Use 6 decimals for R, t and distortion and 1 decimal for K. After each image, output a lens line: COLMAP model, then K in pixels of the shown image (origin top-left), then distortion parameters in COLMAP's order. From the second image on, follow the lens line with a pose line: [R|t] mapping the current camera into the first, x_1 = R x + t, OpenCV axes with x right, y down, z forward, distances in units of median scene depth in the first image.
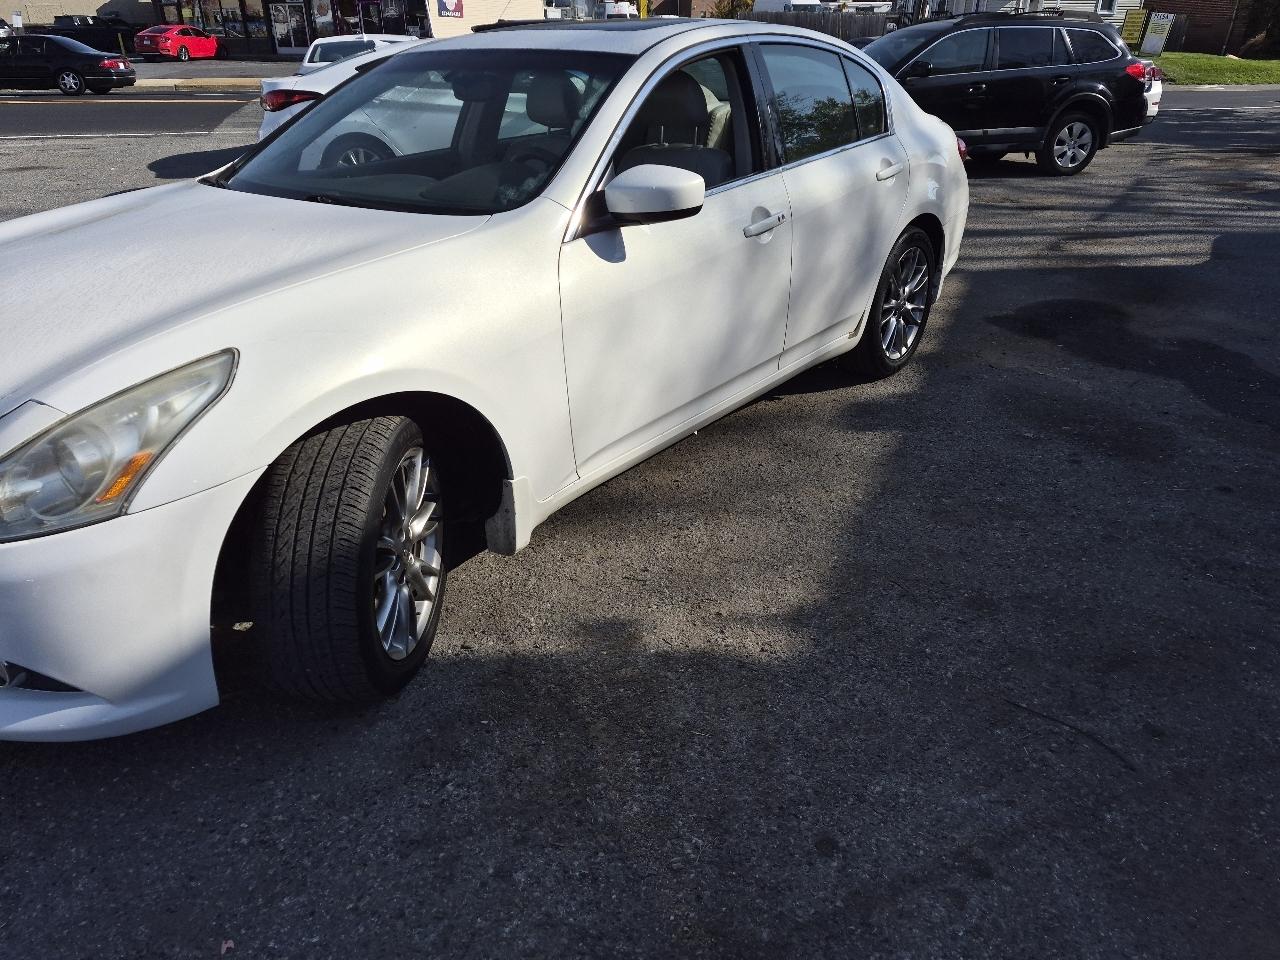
lens RADIAL K [[927.1, 0, 633.2], [0, 927.1, 492.4], [0, 0, 1]] dist [0.082303, -0.083800]
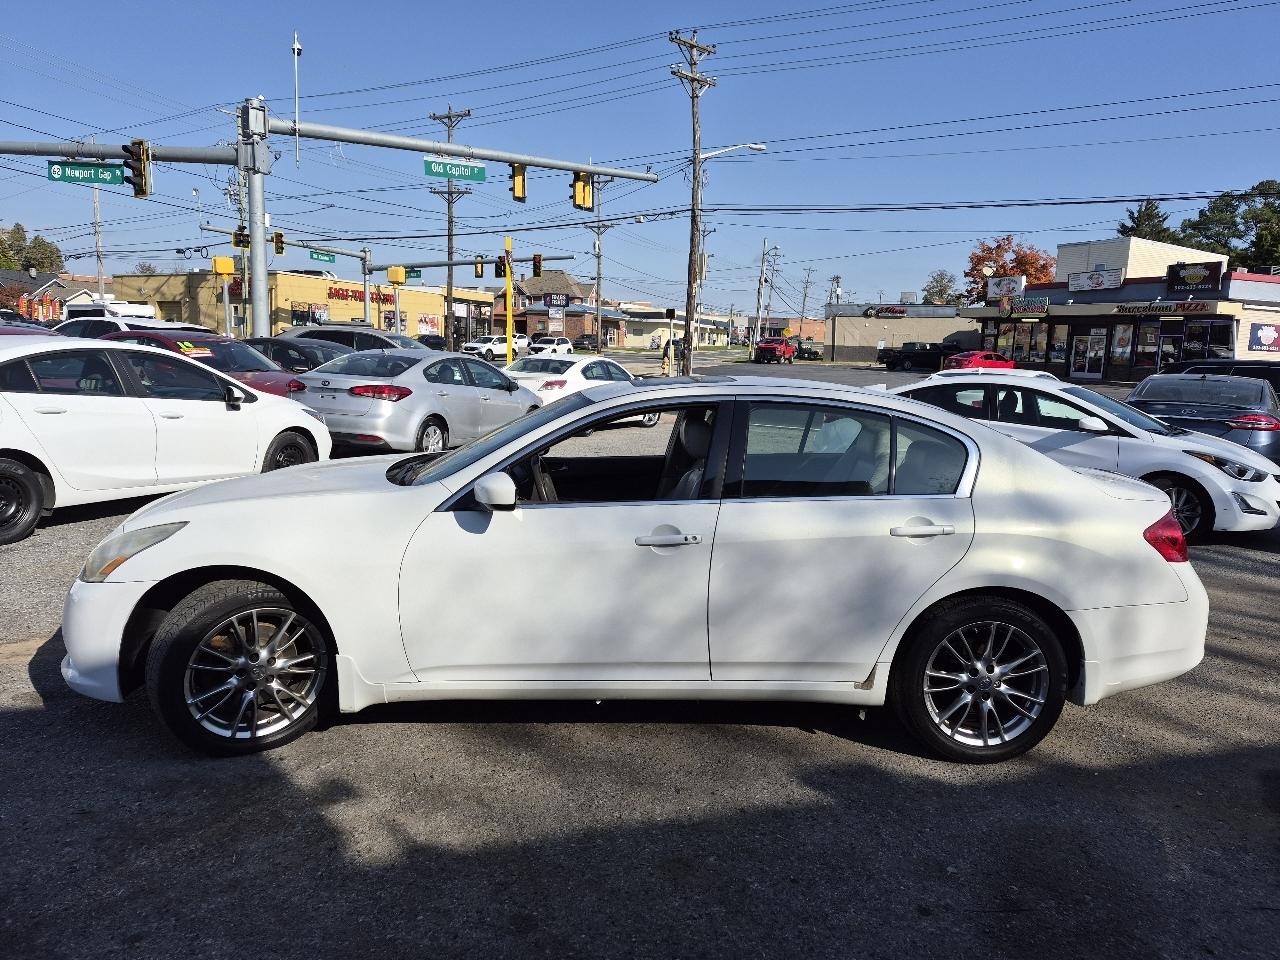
lens RADIAL K [[927.1, 0, 666.9], [0, 927.1, 445.0], [0, 0, 1]] dist [0.082303, -0.083800]
pose [[0.637259, 0.112079, -0.762456, 1.188670], [-0.369498, 0.912668, -0.174665, -0.228945], [0.676293, 0.393033, 0.623019, 0.280598]]
